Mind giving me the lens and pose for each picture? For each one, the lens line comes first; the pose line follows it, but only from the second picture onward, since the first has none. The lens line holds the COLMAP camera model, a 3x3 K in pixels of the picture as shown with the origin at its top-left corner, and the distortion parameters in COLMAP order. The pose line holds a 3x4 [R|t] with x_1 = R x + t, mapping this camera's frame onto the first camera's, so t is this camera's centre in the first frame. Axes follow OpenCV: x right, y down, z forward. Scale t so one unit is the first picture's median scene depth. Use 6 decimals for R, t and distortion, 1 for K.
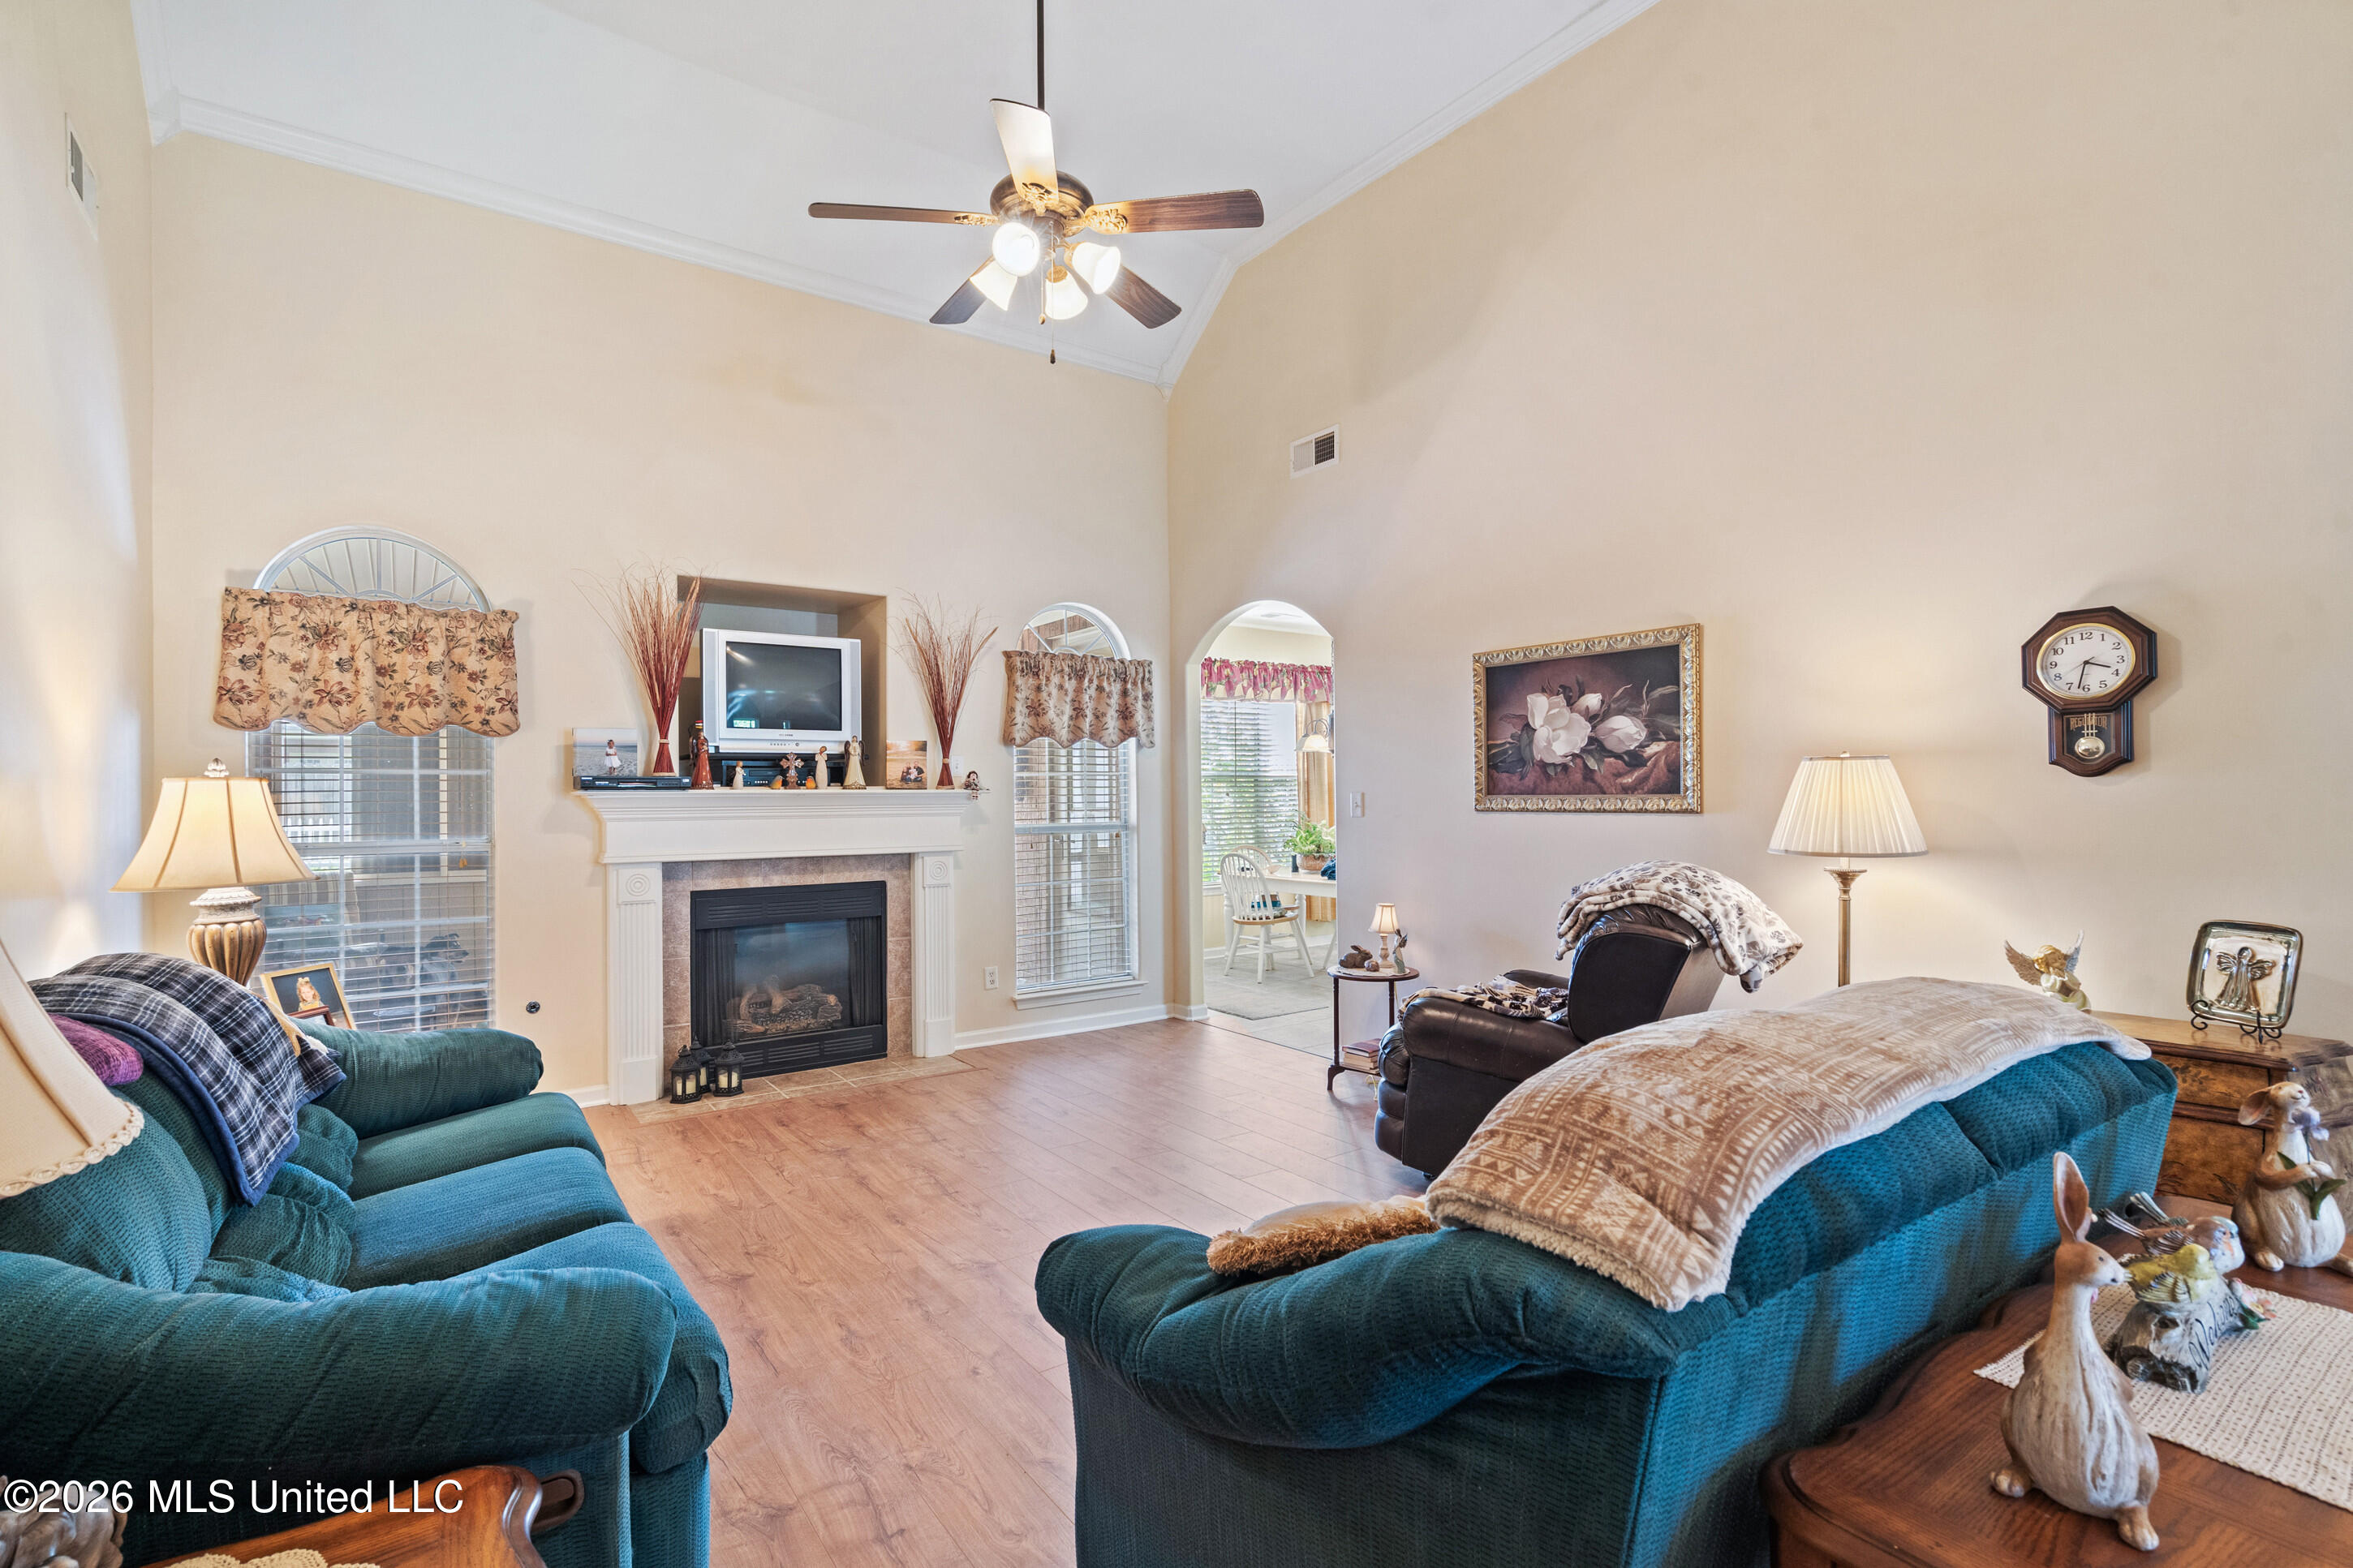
lens RADIAL K [[1067.1, 0, 1112.1], [0, 1067.1, 776.8], [0, 0, 1]] dist [-0.001638, 0.002029]
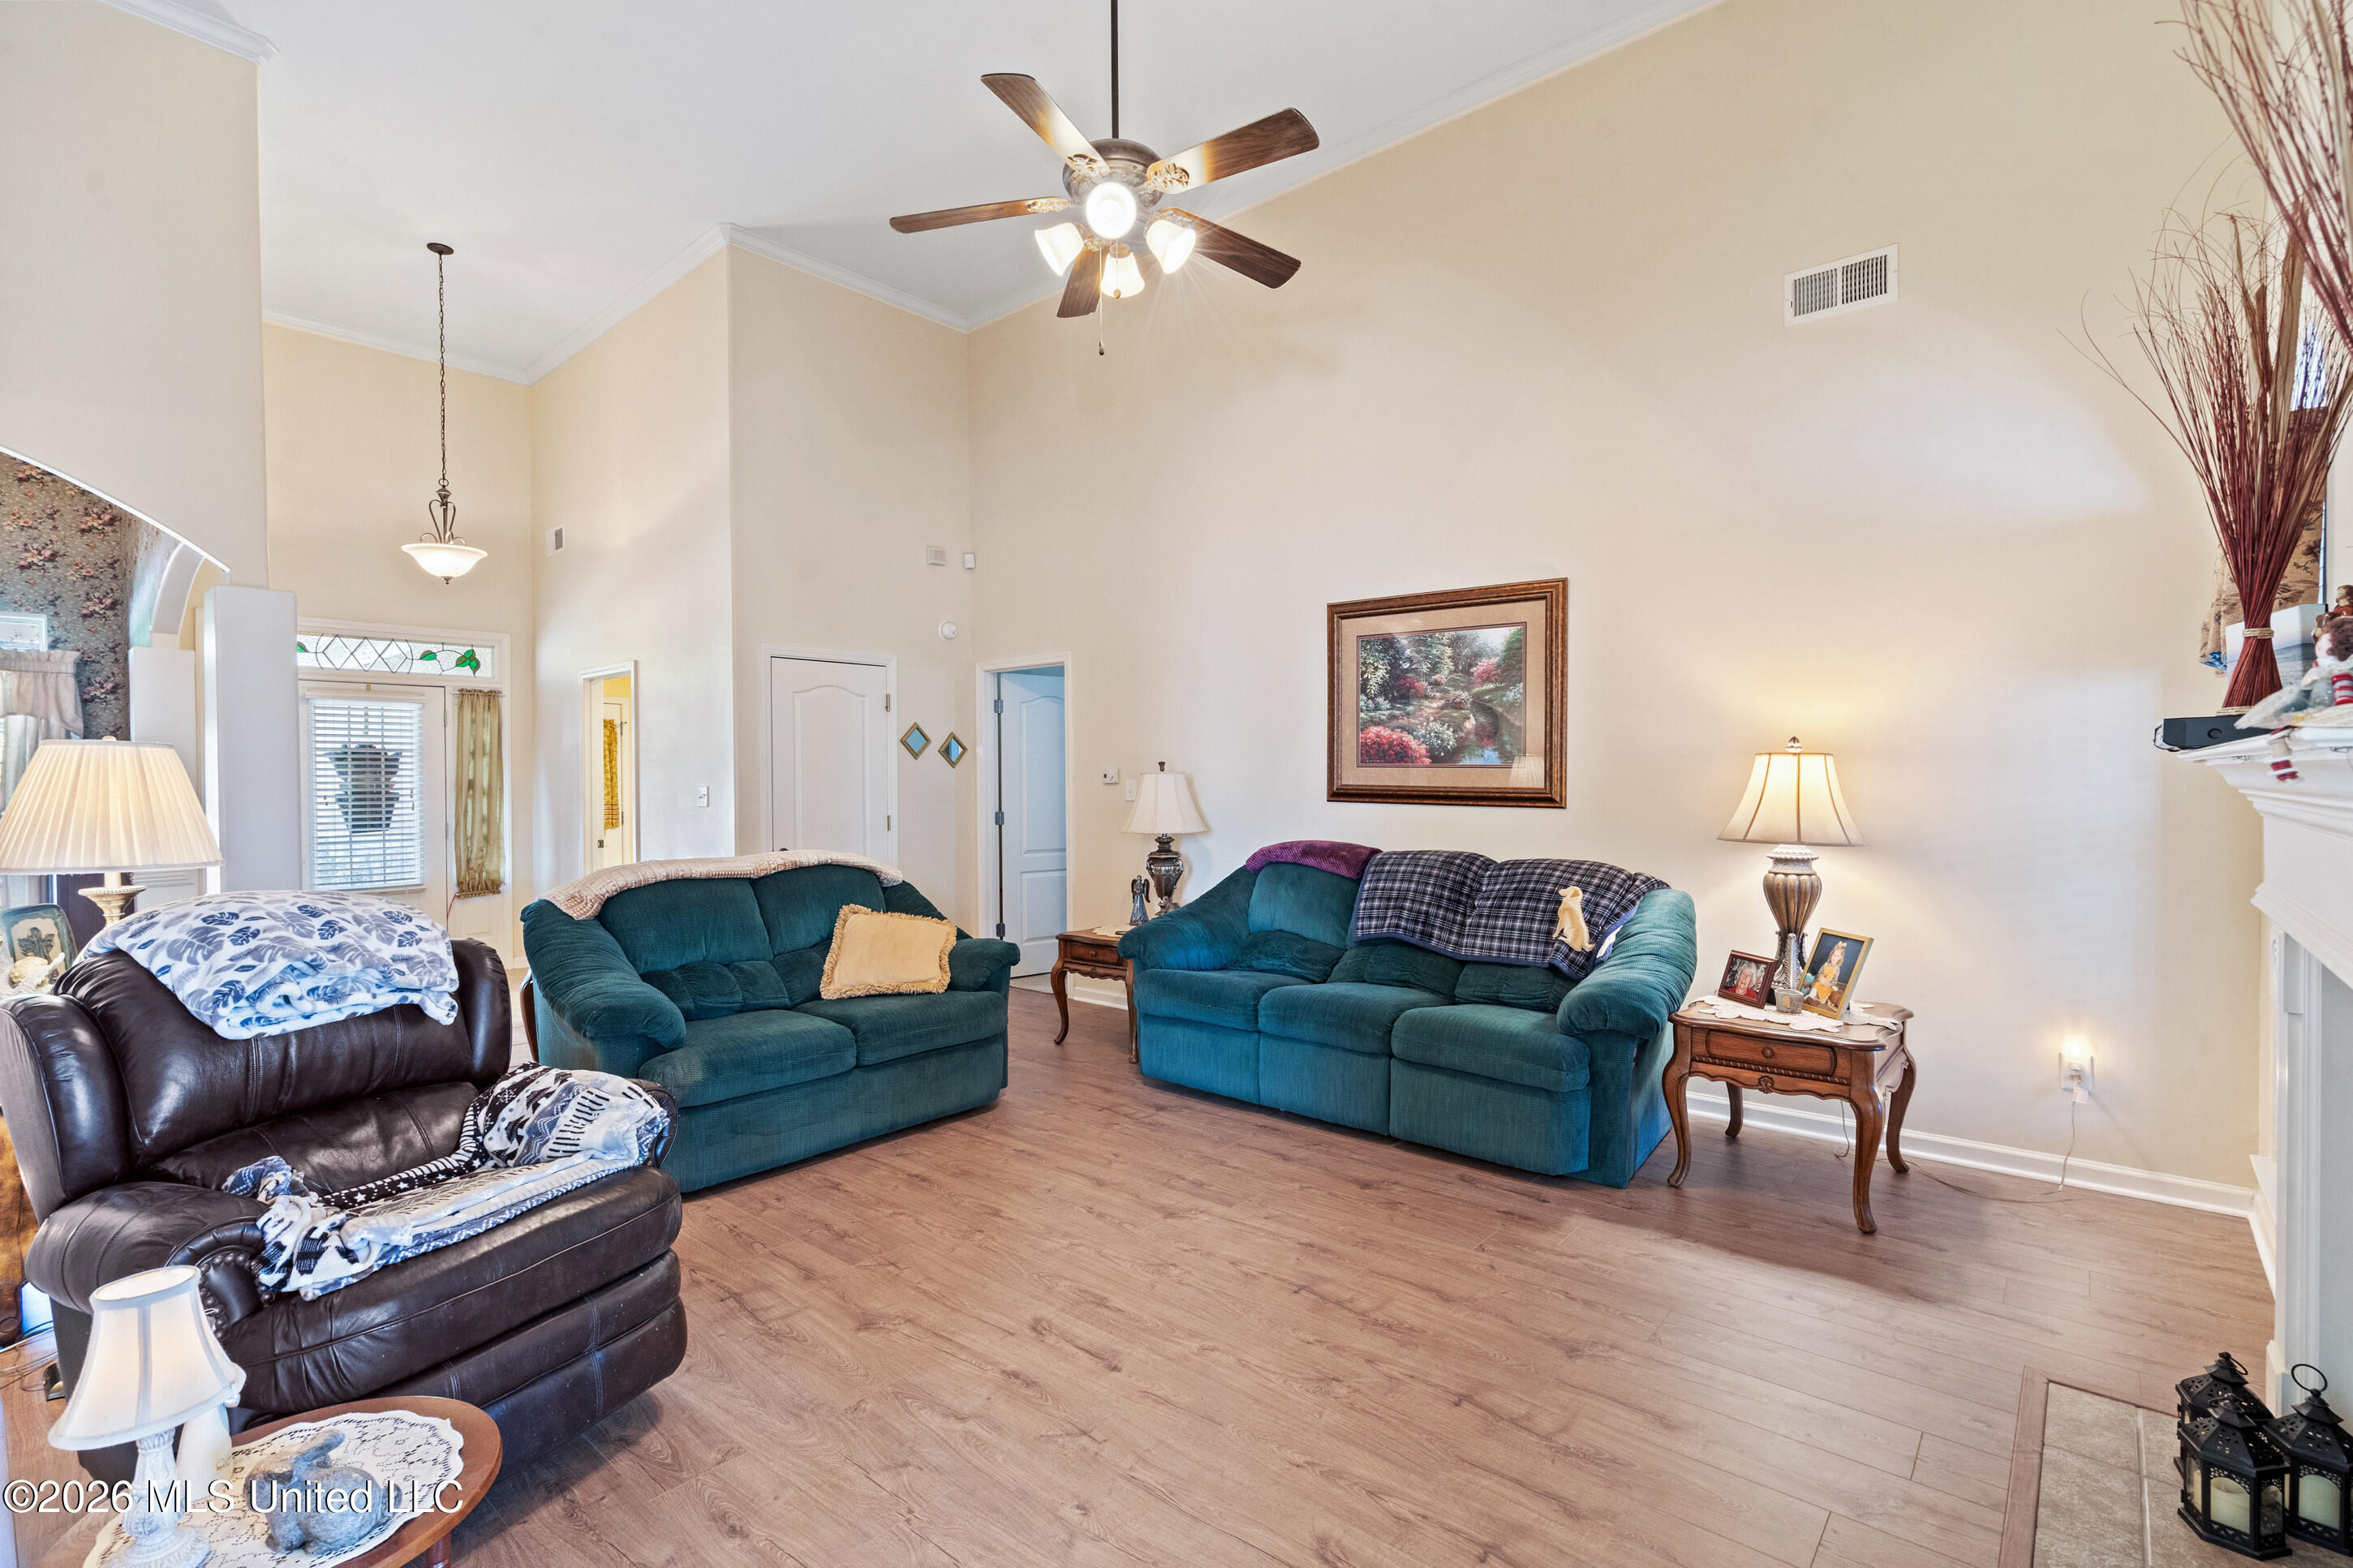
lens RADIAL K [[1067.1, 0, 1162.2], [0, 1067.1, 794.8], [0, 0, 1]] dist [-0.001638, 0.002029]
pose [[-0.960131, 0.018140, -0.278960, 0.106993], [0.018868, 0.999822, 0.000073, 0.021425], [0.278912, -0.005194, -0.960303, 1.192225]]
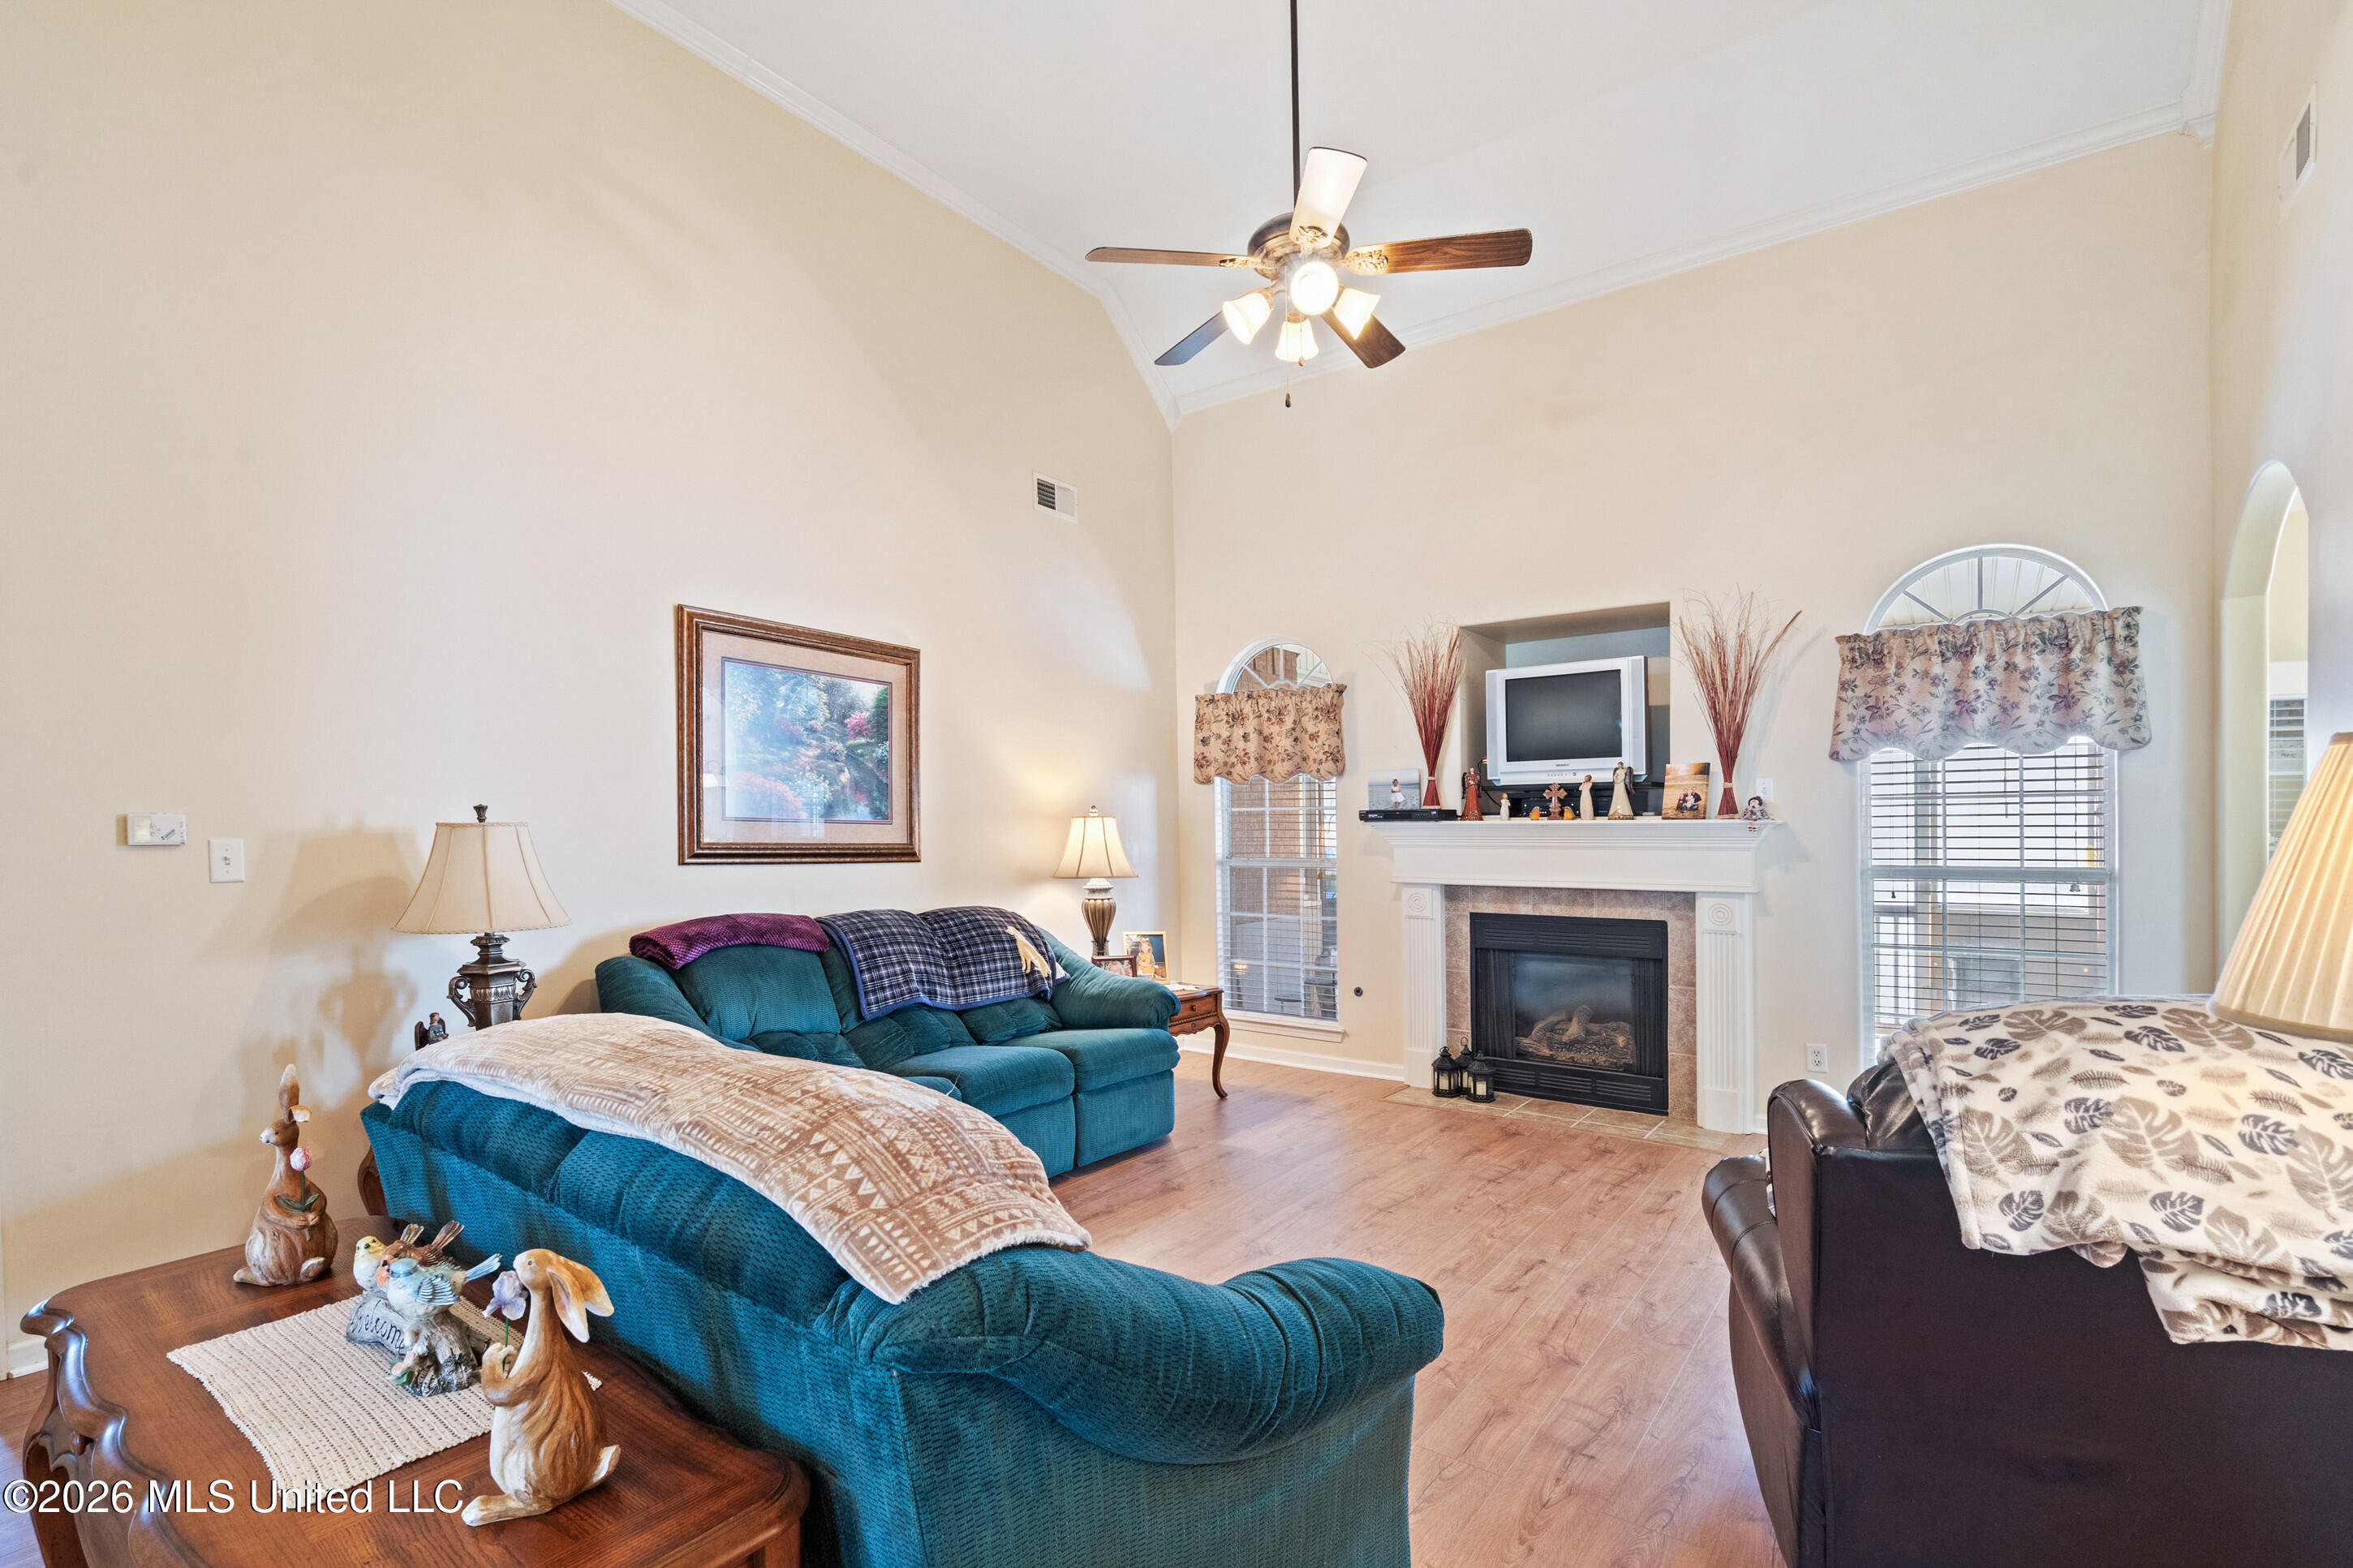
lens RADIAL K [[1067.1, 0, 1166.4], [0, 1067.1, 852.8], [0, 0, 1]] dist [-0.001638, 0.002029]
pose [[0.337134, 0.026321, -0.941089, 0.517918], [0.017608, 0.999258, 0.034256, 0.001935], [0.941292, -0.028119, 0.336420, 0.321111]]
